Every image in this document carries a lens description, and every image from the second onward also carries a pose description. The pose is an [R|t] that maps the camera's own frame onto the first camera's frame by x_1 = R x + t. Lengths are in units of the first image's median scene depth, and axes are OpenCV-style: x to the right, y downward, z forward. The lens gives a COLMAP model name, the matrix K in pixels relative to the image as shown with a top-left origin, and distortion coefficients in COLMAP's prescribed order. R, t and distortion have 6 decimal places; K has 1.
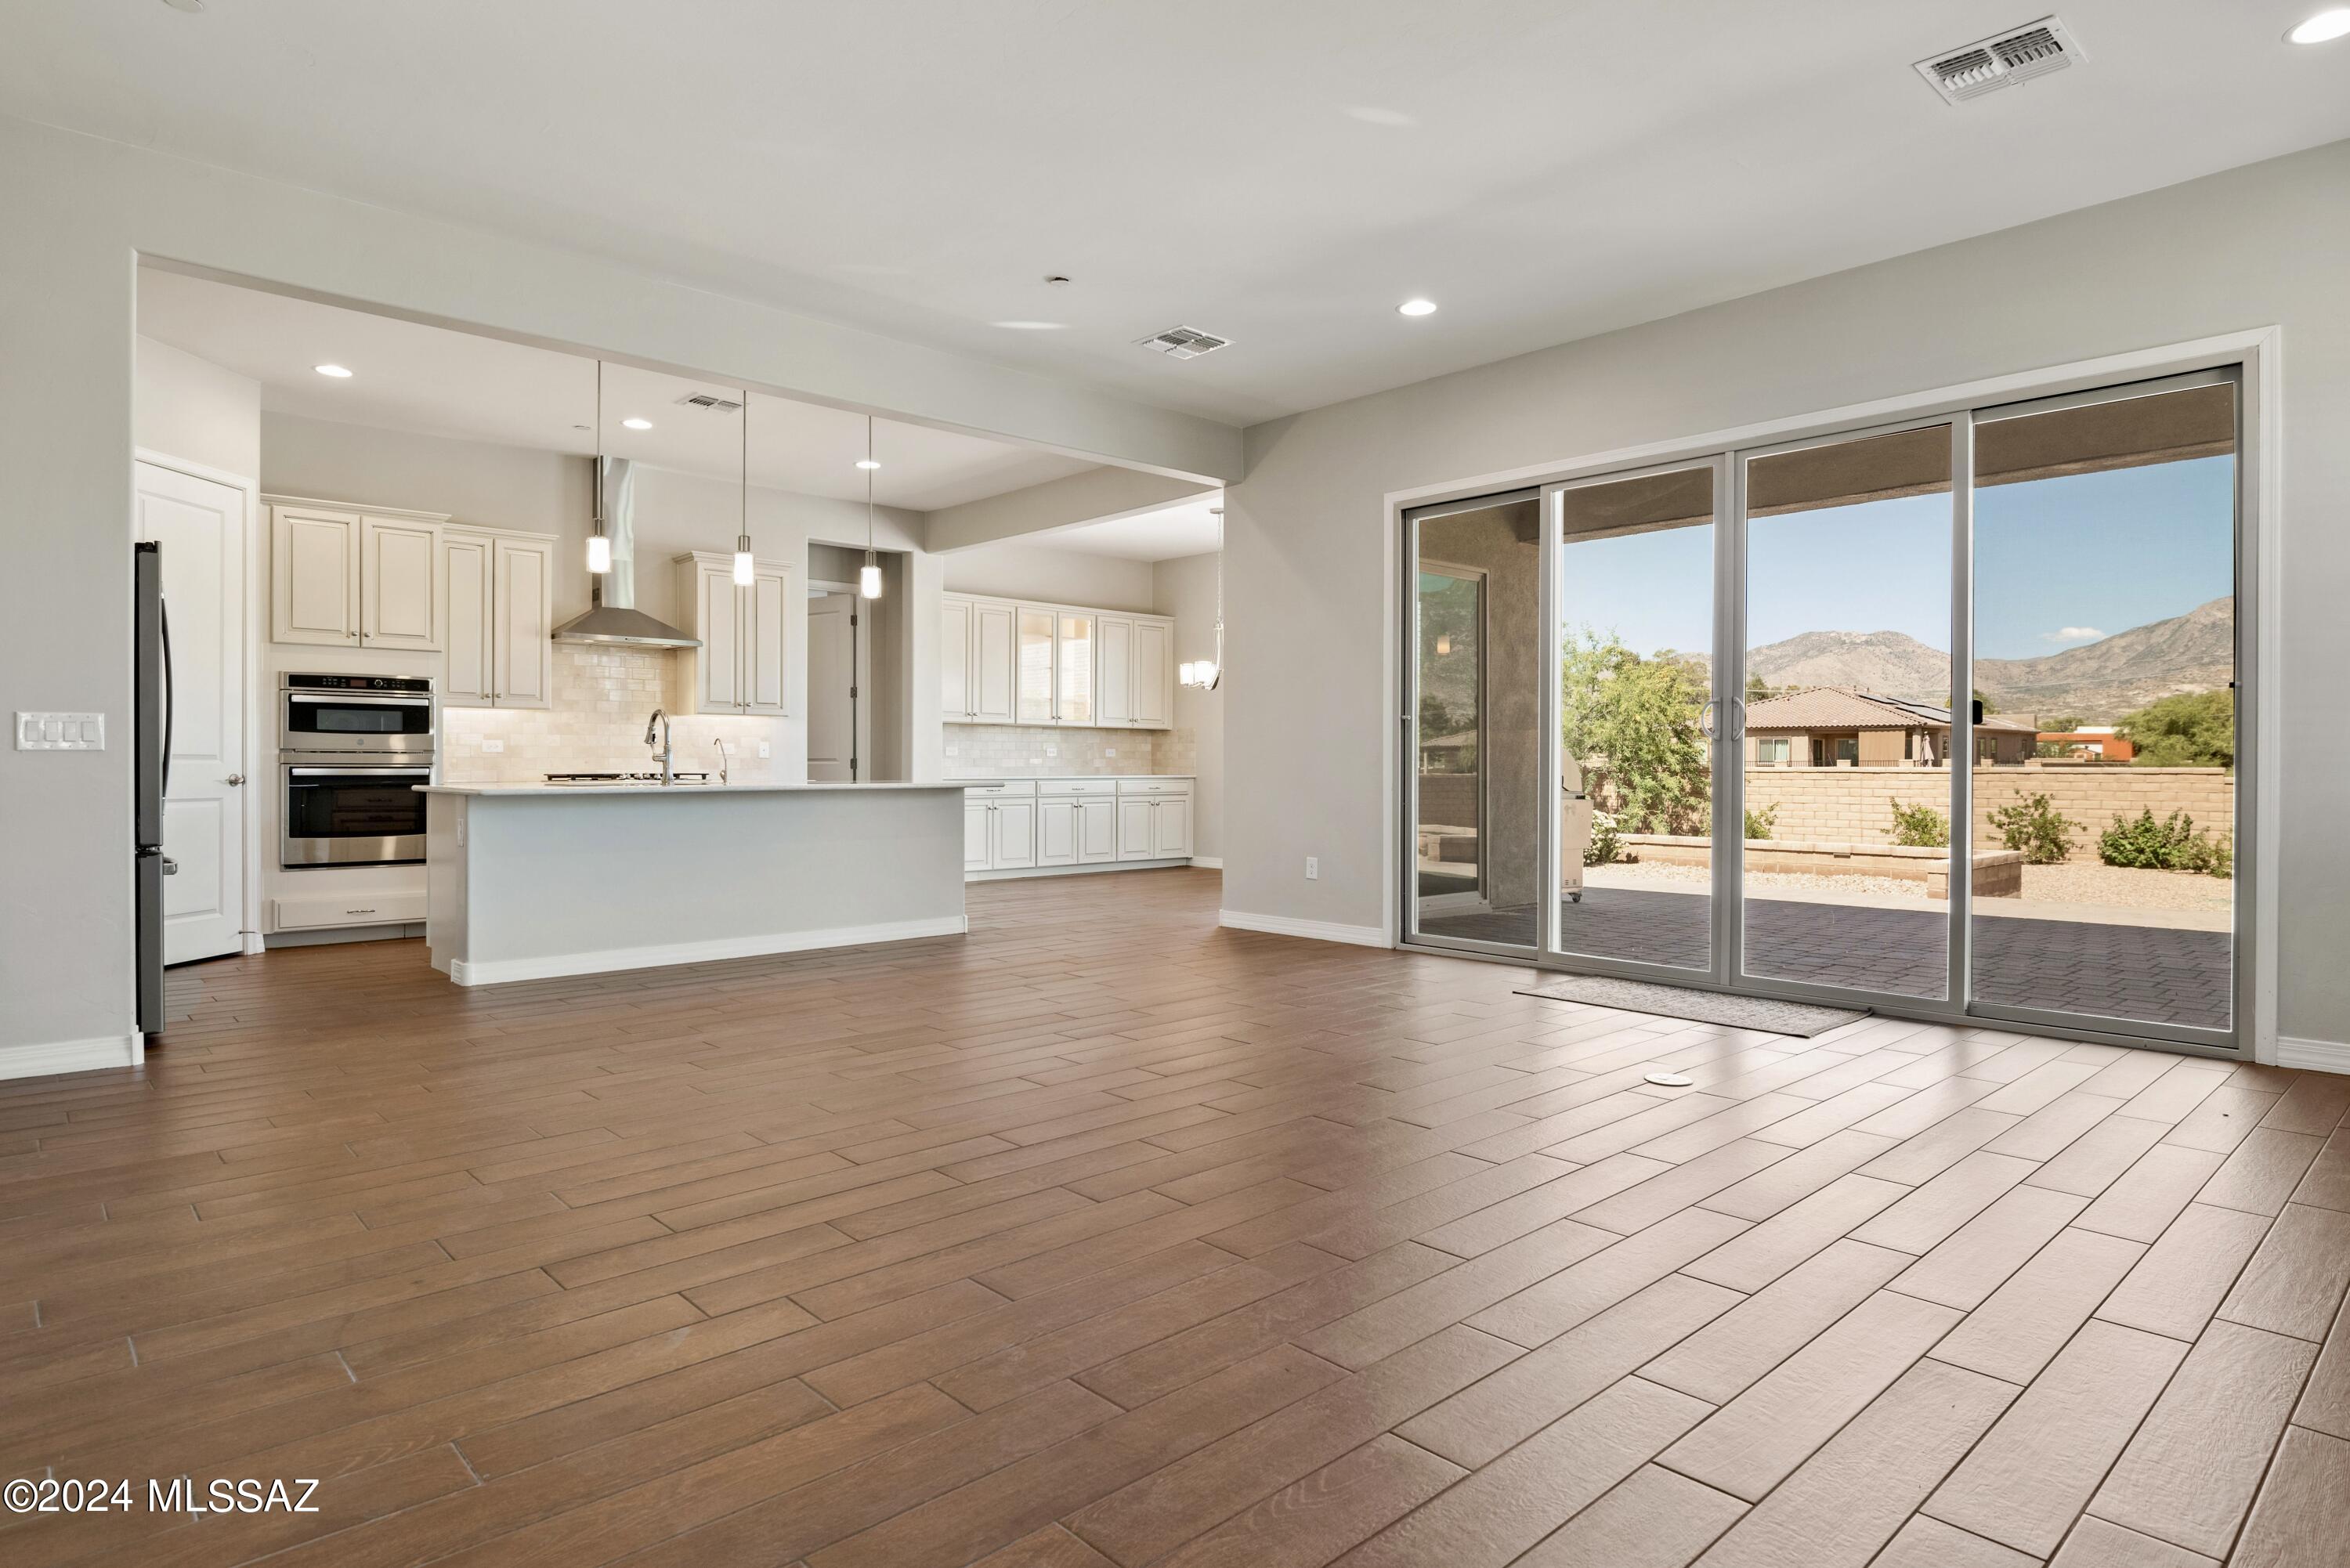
lens RADIAL K [[1304.8, 0, 1216.4], [0, 1304.8, 769.7], [0, 0, 1]] dist [-0.003821, -0.003812]
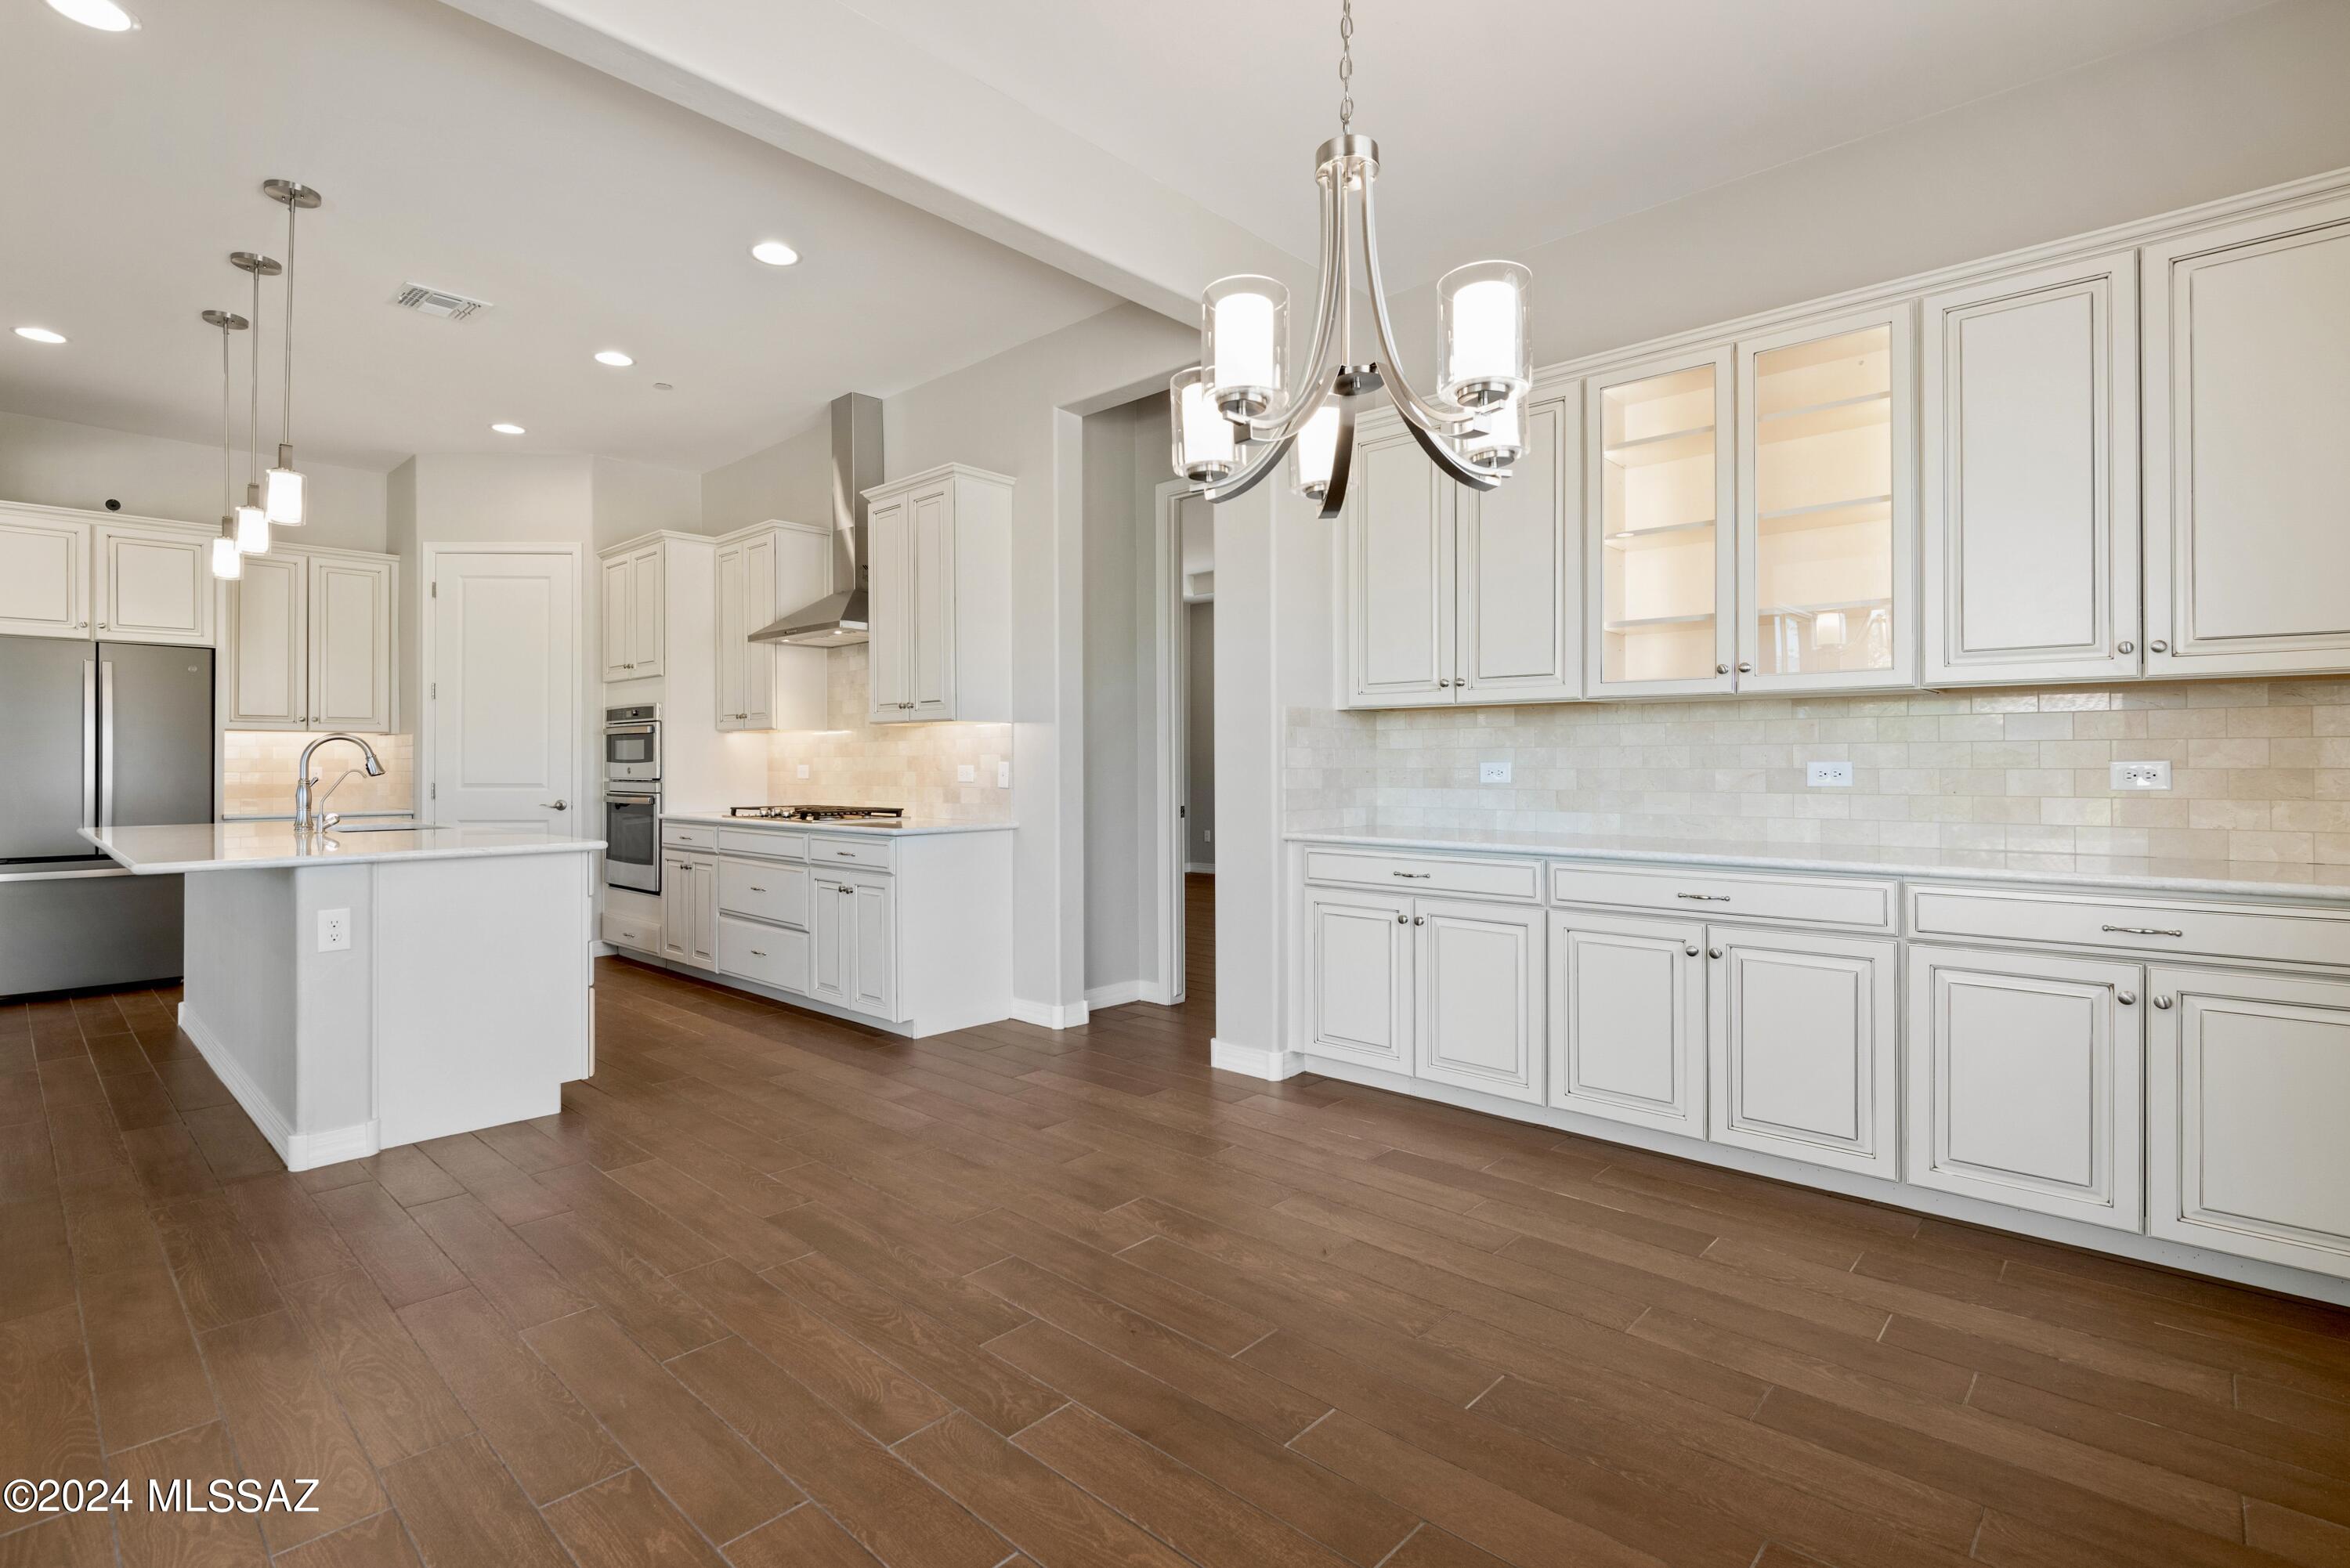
lens RADIAL K [[1100.1, 0, 1171.9], [0, 1100.1, 760.7], [0, 0, 1]] dist [-0.004721, -0.001204]
pose [[0.051490, -0.001332, -0.998673, 0.208873], [0.001014, 0.999999, -0.001281, -0.024691], [0.998673, -0.000947, 0.051491, 1.232449]]
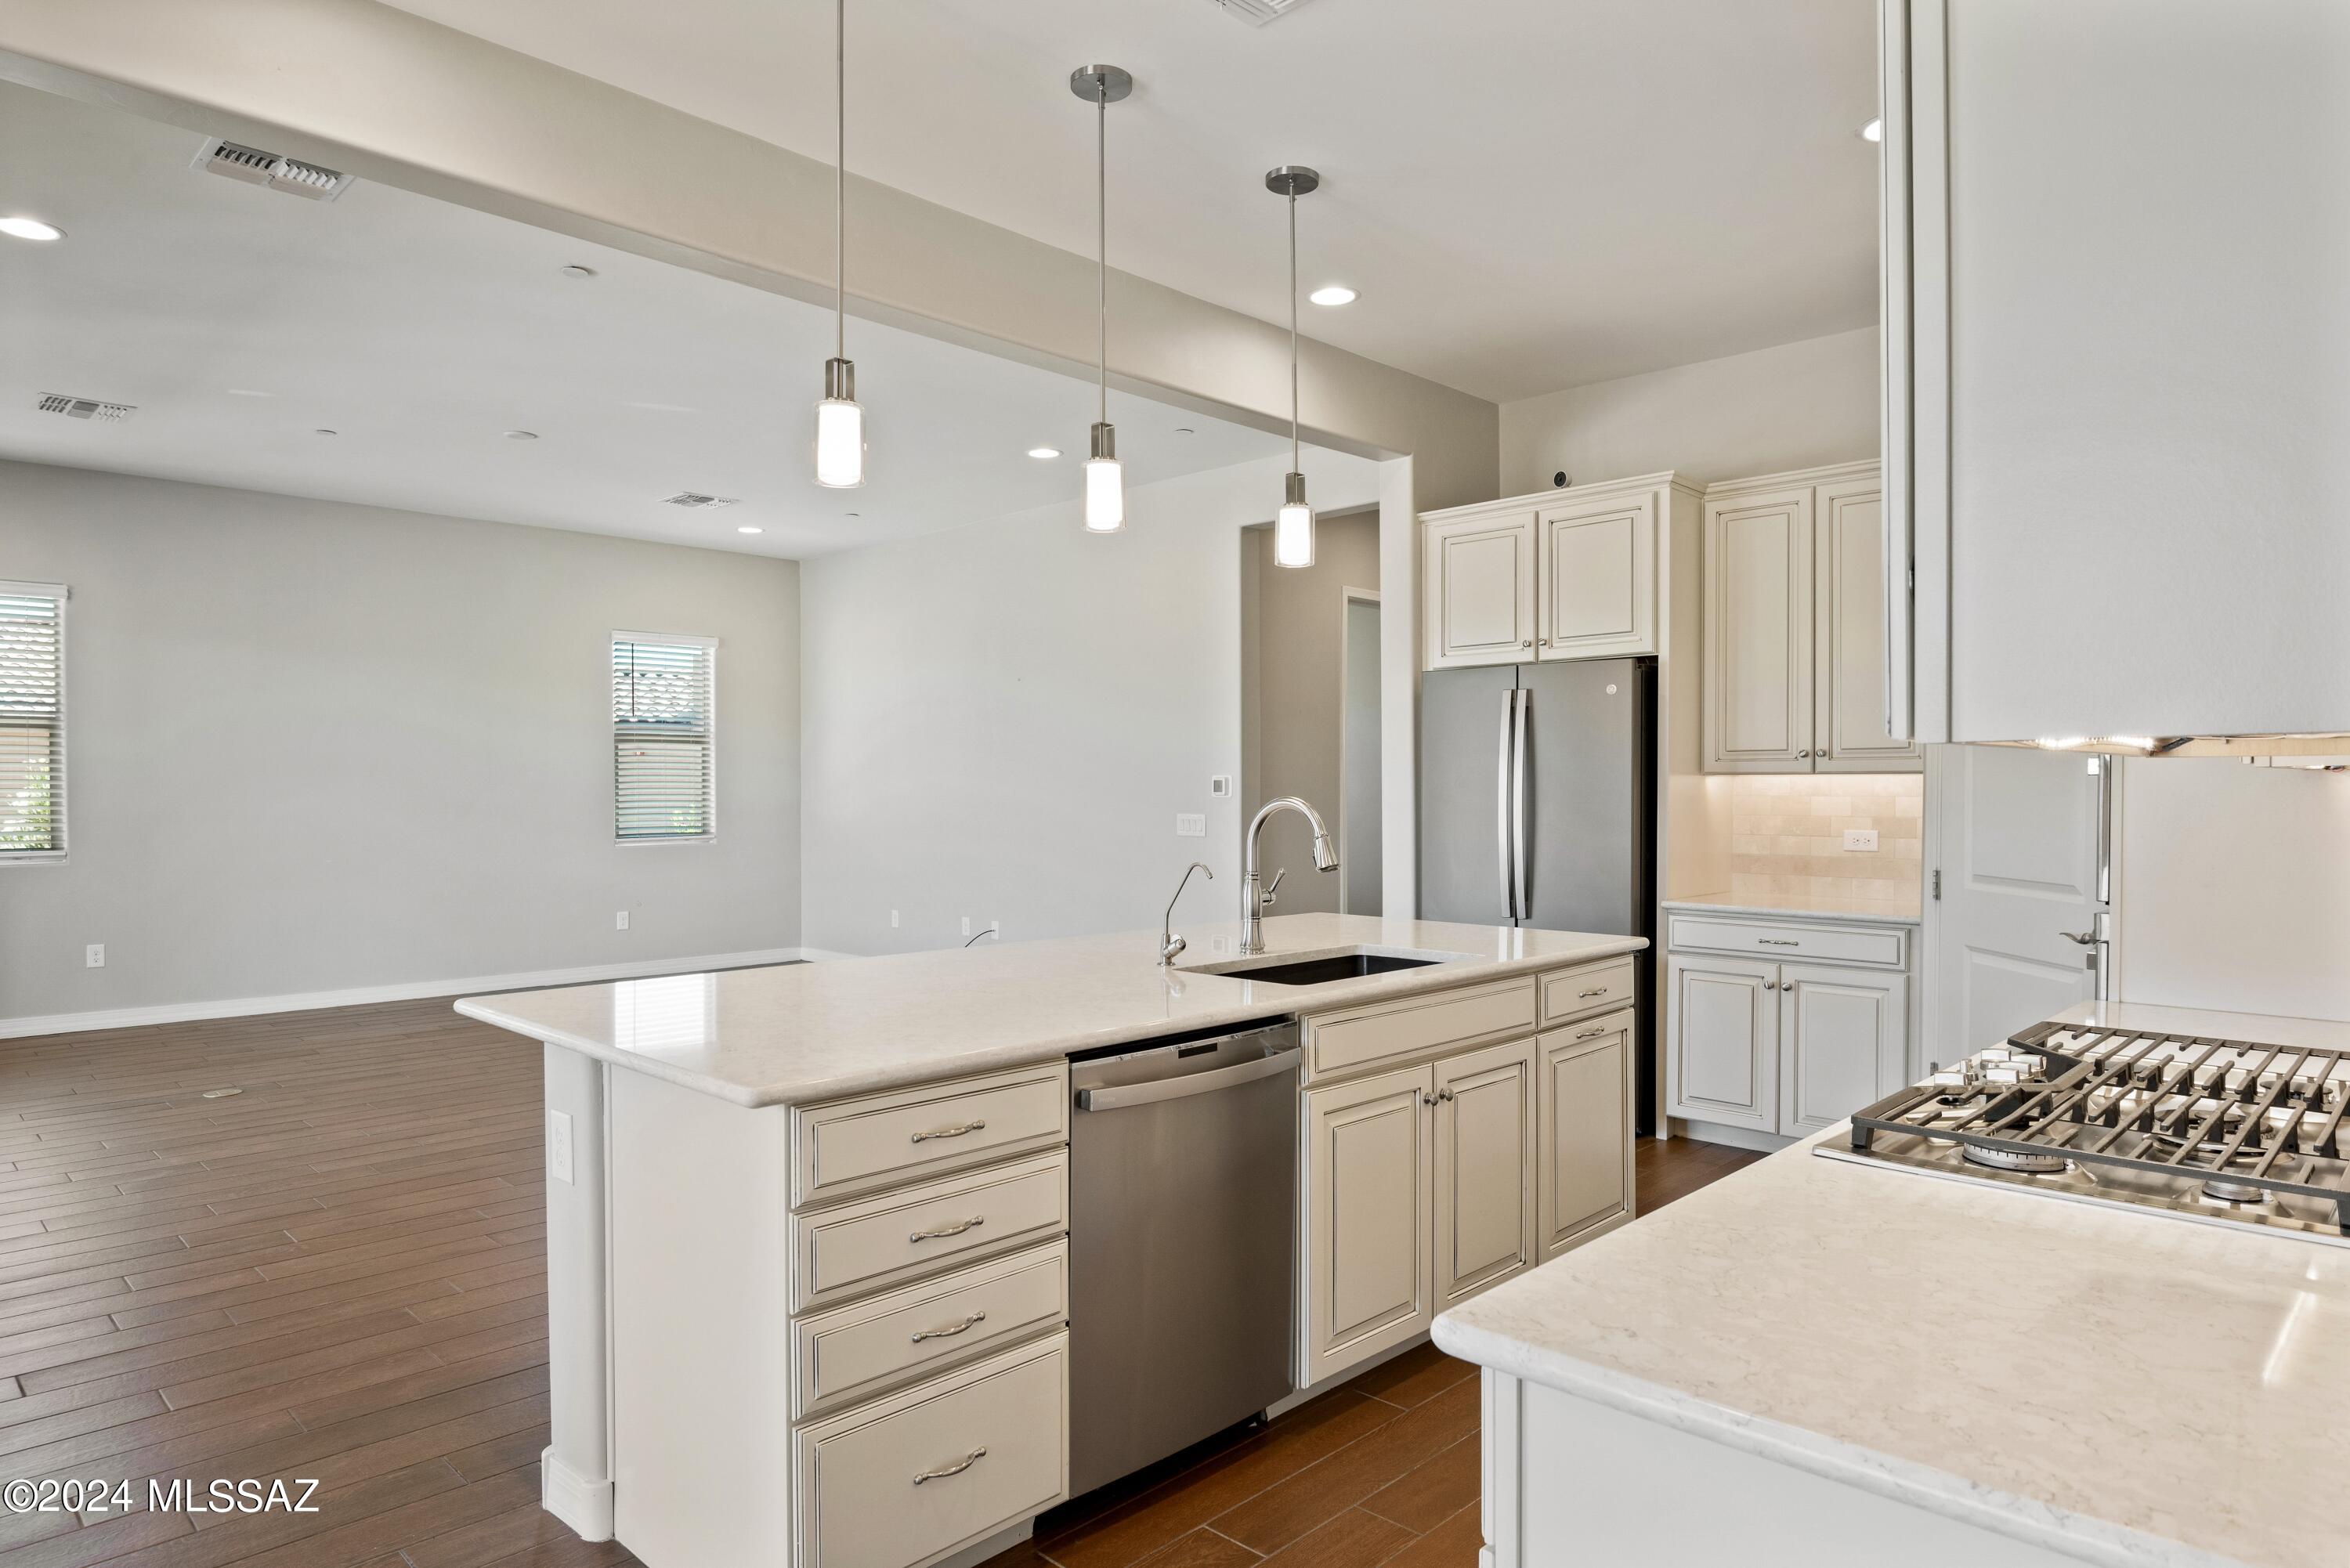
lens RADIAL K [[1396.9, 0, 1170.0], [0, 1396.9, 806.3], [0, 0, 1]] dist [0.001484, -0.000026]
pose [[-0.999780, 0.002505, -0.020833, -0.319542], [0.002160, 0.999861, 0.016561, -0.044130], [0.020871, 0.016513, -0.999646, 1.262239]]
